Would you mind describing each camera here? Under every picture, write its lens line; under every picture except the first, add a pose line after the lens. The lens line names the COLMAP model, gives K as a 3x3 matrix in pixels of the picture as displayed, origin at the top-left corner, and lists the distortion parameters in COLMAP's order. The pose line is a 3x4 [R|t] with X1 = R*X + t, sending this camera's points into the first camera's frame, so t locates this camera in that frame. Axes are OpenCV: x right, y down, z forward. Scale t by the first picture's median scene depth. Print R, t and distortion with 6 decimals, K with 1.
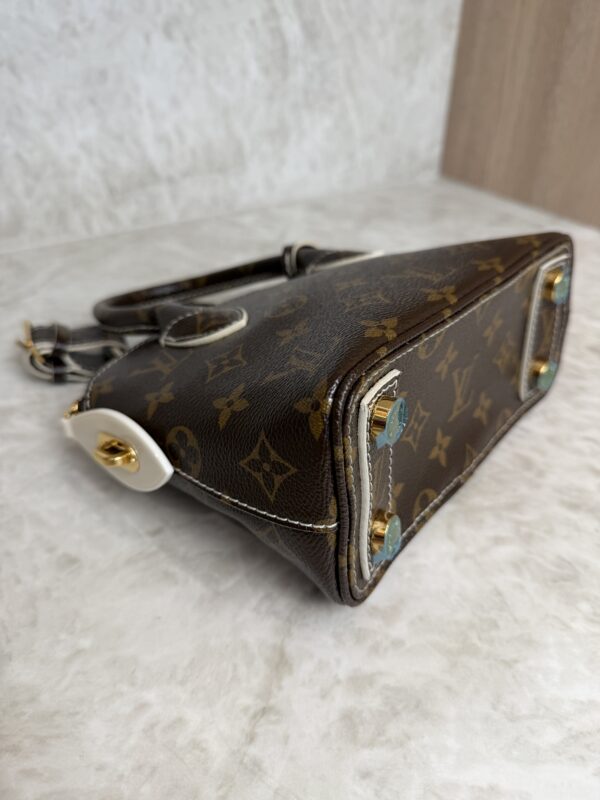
lens RADIAL K [[595.3, 0, 303.8], [0, 595.3, 402.2], [0, 0, 1]] dist [-0.052209, 0.003695]
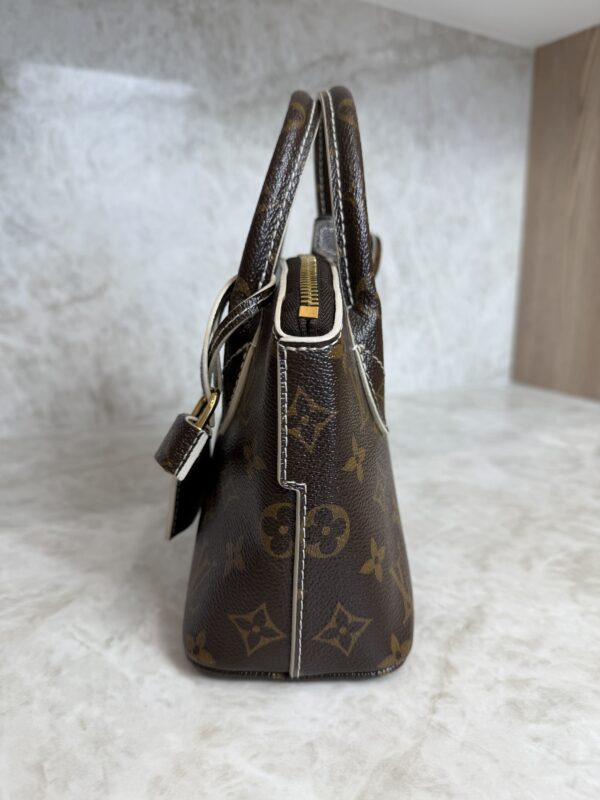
lens RADIAL K [[587.0, 0, 297.7], [0, 587.0, 398.0], [0, 0, 1]] dist [-0.047576, 0.008213]
pose [[0.993384, 0.003498, -0.114790, -0.200859], [-0.047521, 0.922472, -0.383129, 0.387230], [0.104550, 0.386049, 0.916535, -0.315498]]
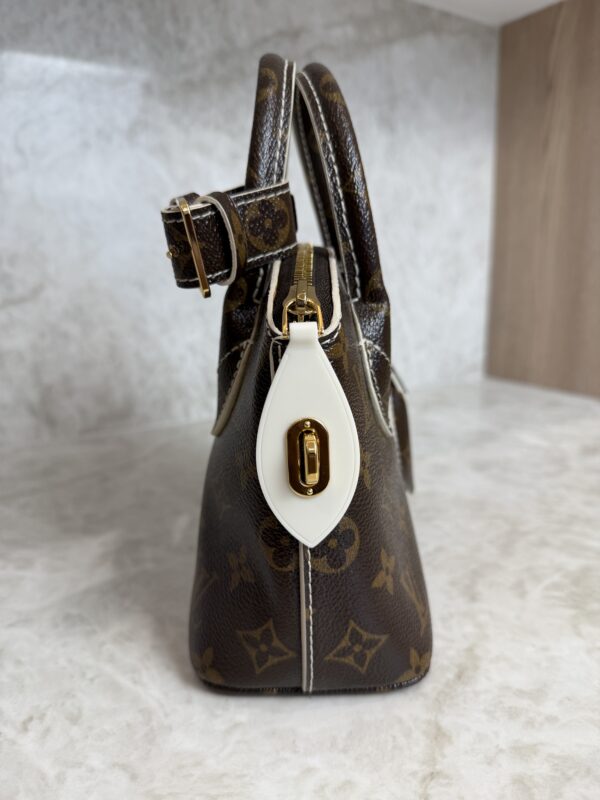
lens RADIAL K [[593.2, 0, 300.0], [0, 593.2, 400.0], [0, 0, 1]] dist [-0.054936, 0.013462]
pose [[0.997701, -0.029463, -0.061023, -0.189548], [0.004297, 0.926227, -0.376942, 0.276343], [0.067627, 0.375814, 0.924224, -0.135631]]
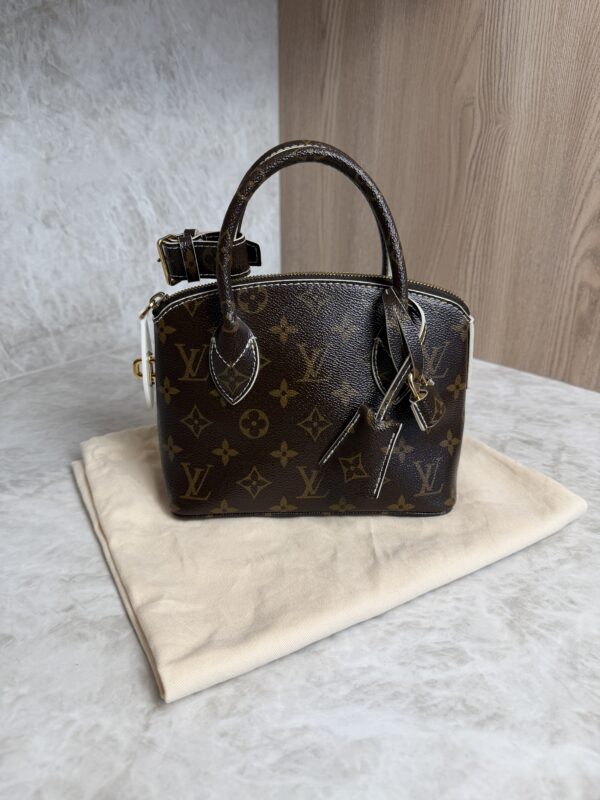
lens RADIAL K [[573.4, 0, 296.2], [0, 573.4, 400.9], [0, 0, 1]] dist [-0.032351, 0.006337]
pose [[0.979294, -0.107895, 0.171296, 0.109110], [0.134654, 0.978982, -0.153173, 0.024996], [-0.151169, 0.173067, 0.973240, -0.531050]]
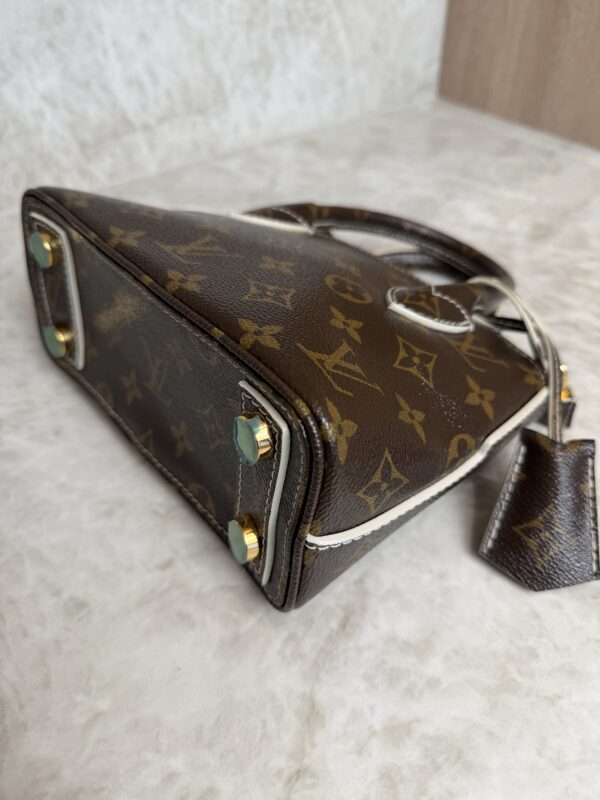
lens RADIAL K [[593.2, 0, 300.0], [0, 593.2, 400.0], [0, 0, 1]] dist [-0.054936, 0.013462]
pose [[0.998409, -0.056239, -0.004108, -0.024701], [0.056288, 0.989618, 0.132245, -0.176226], [-0.003372, -0.132266, 0.991209, 0.131937]]
